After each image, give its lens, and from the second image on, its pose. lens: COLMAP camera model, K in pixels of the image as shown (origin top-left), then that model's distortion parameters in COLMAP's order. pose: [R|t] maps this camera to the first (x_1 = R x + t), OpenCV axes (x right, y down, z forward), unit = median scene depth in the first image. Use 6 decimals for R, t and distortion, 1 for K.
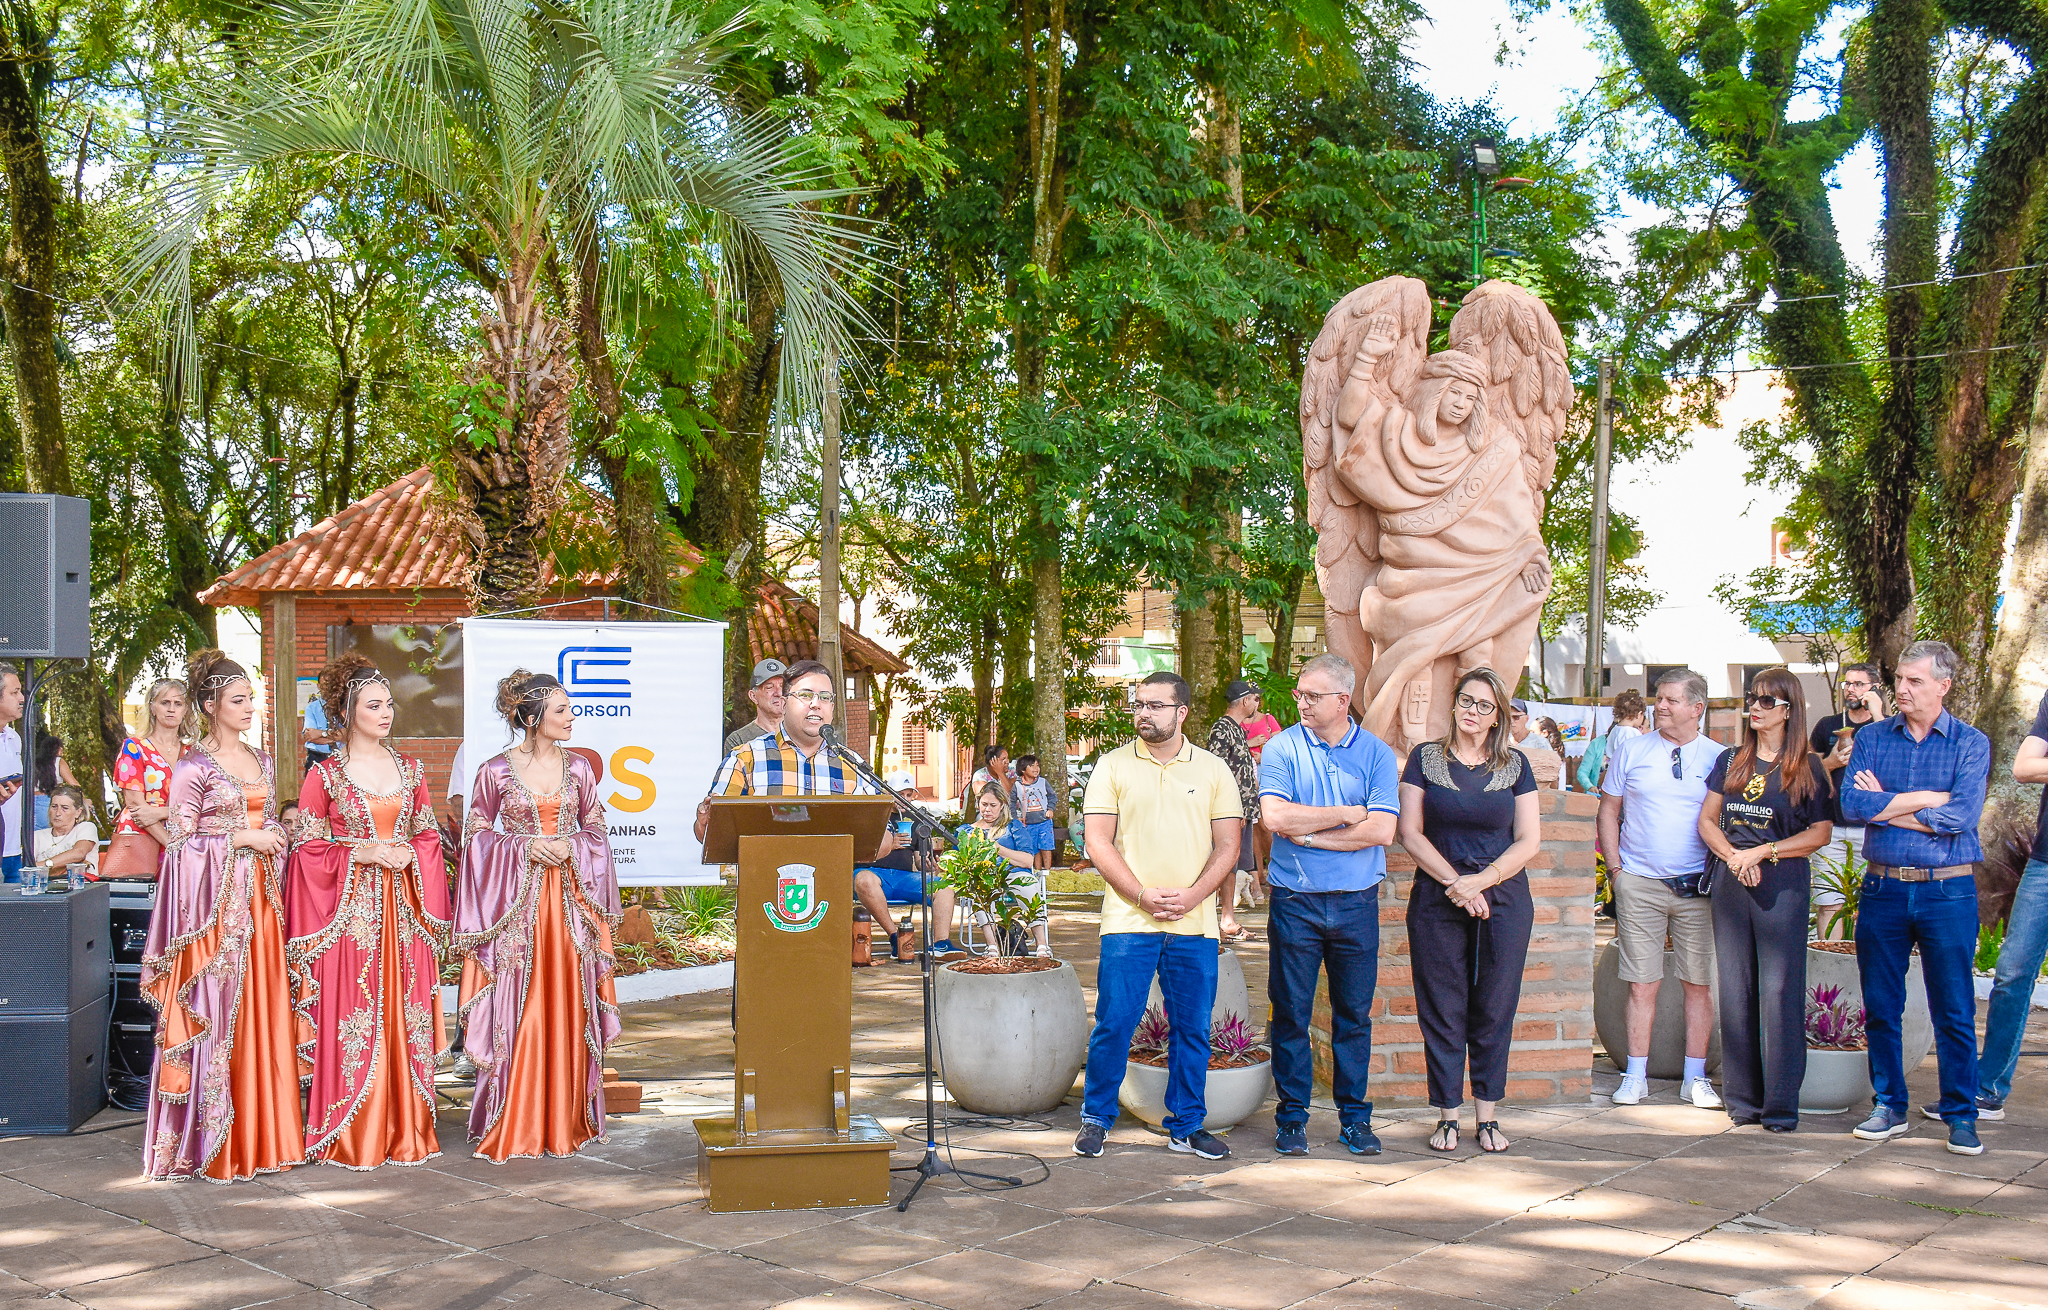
lens RADIAL K [[1962.1, 0, 970.1], [0, 1962.1, 702.9], [0, 0, 1]] dist [-0.057485, 0.074934]
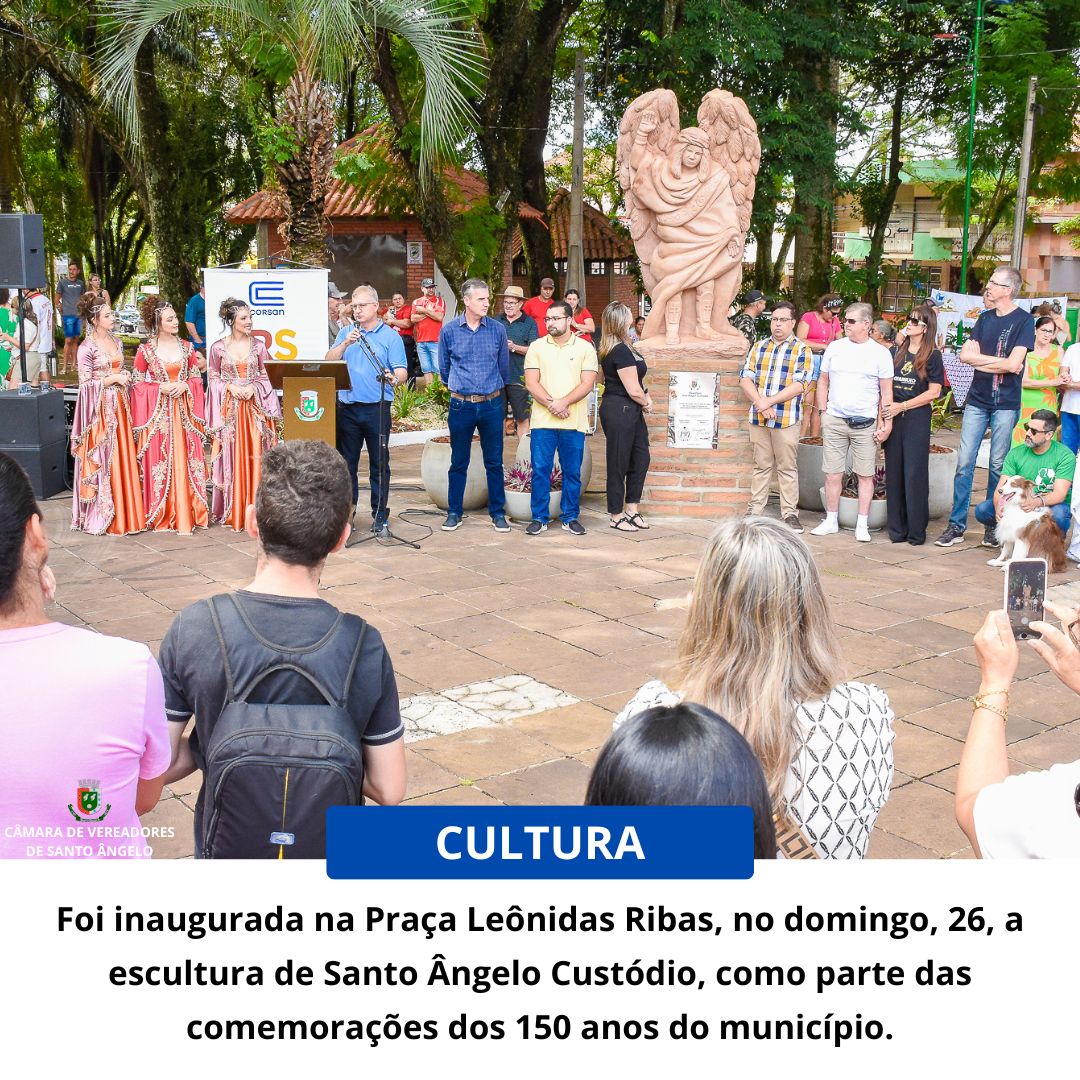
lens RADIAL K [[1253.9, 0, 535.2], [0, 1253.9, 491.6], [0, 0, 1]] dist [-0.104783, -0.033598]
pose [[0.980866, 0.043368, -0.189791, 0.169858], [-0.008930, 0.983869, 0.178665, -0.023104], [0.194478, -0.173552, 0.965432, -0.126949]]
